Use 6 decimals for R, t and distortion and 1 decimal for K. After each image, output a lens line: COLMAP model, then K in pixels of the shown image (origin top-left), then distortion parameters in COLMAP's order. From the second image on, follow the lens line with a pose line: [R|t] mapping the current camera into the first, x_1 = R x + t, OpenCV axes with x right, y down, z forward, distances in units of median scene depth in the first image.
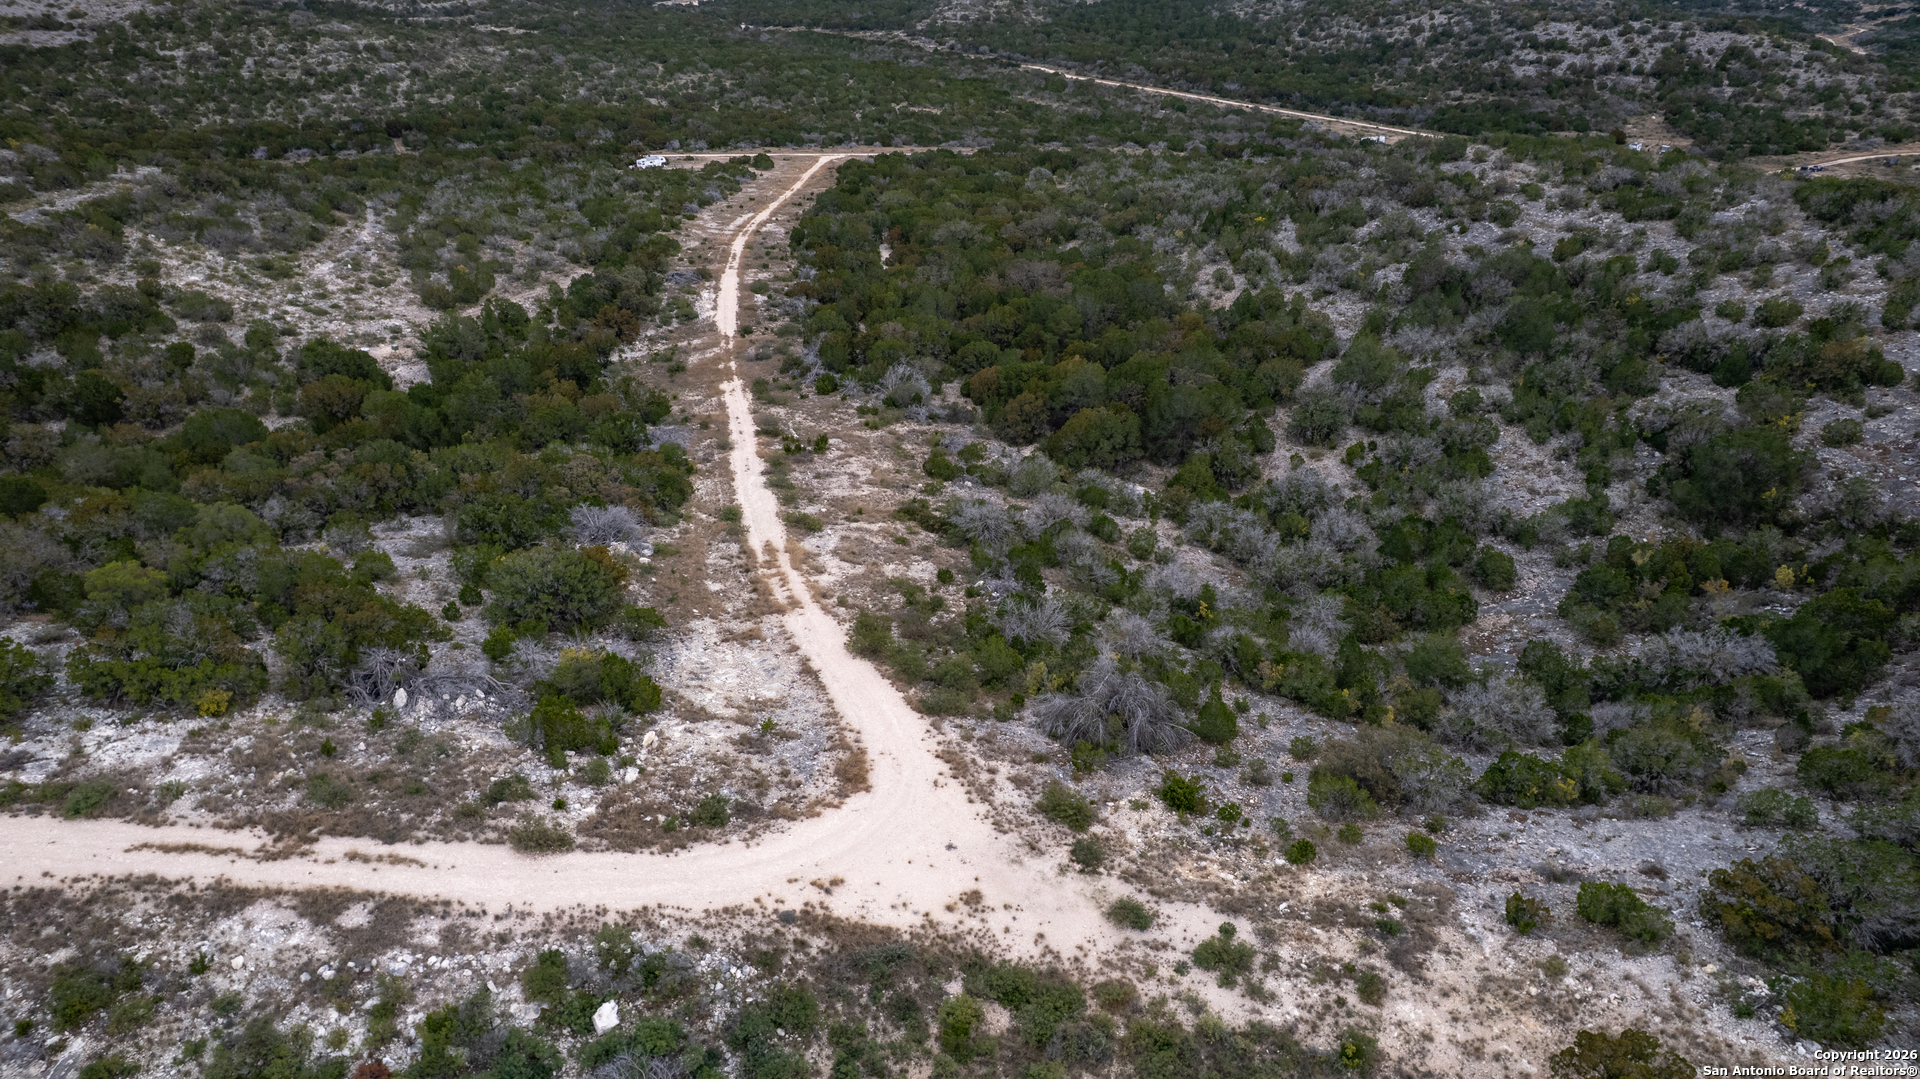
lens RADIAL K [[1243.8, 0, 970.1], [0, 1243.8, 539.7], [0, 0, 1]] dist [-0.074226, 0.062591]
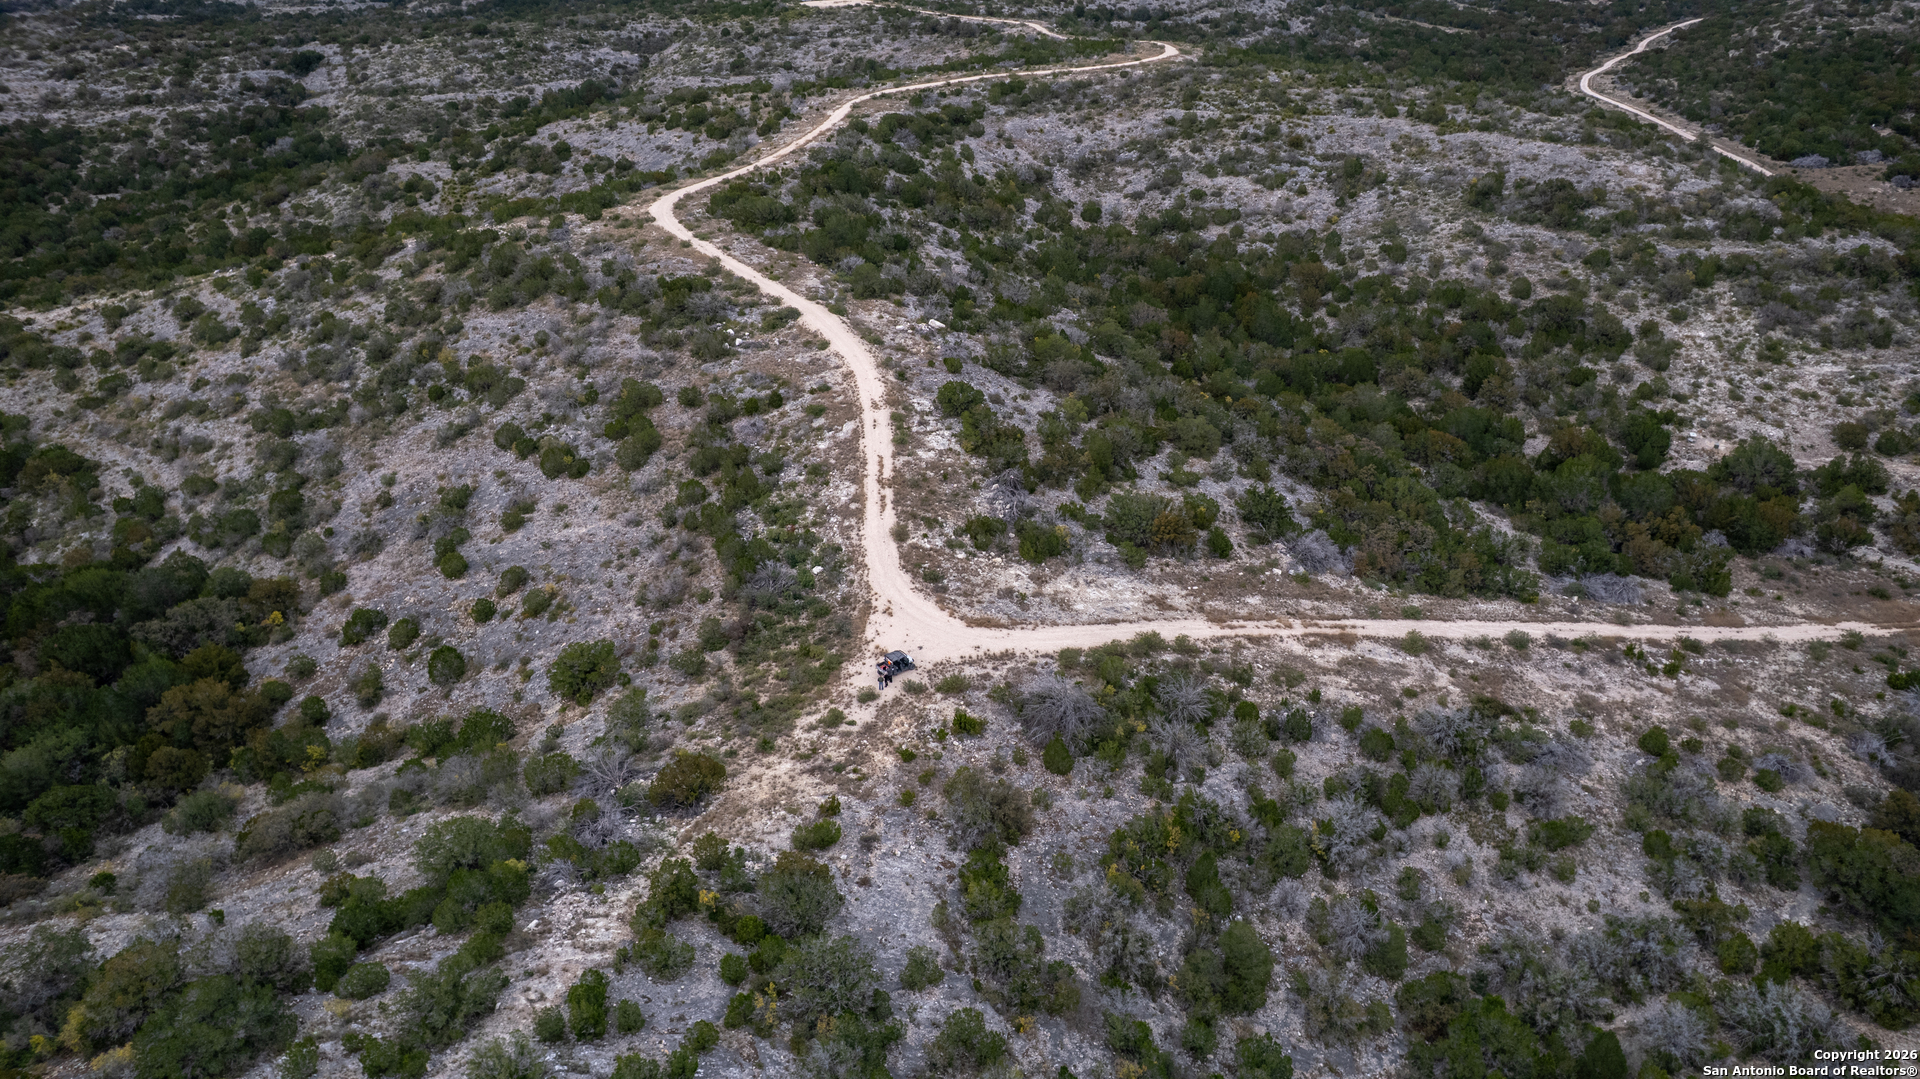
lens RADIAL K [[1243.8, 0, 963.6], [0, 1243.8, 531.9], [0, 0, 1]] dist [-0.074226, 0.062591]
pose [[-0.012963, 0.465483, -0.884962, 1.799113], [-0.434899, 0.794317, 0.424174, -0.846038], [0.900386, 0.390368, 0.192141, 0.628395]]
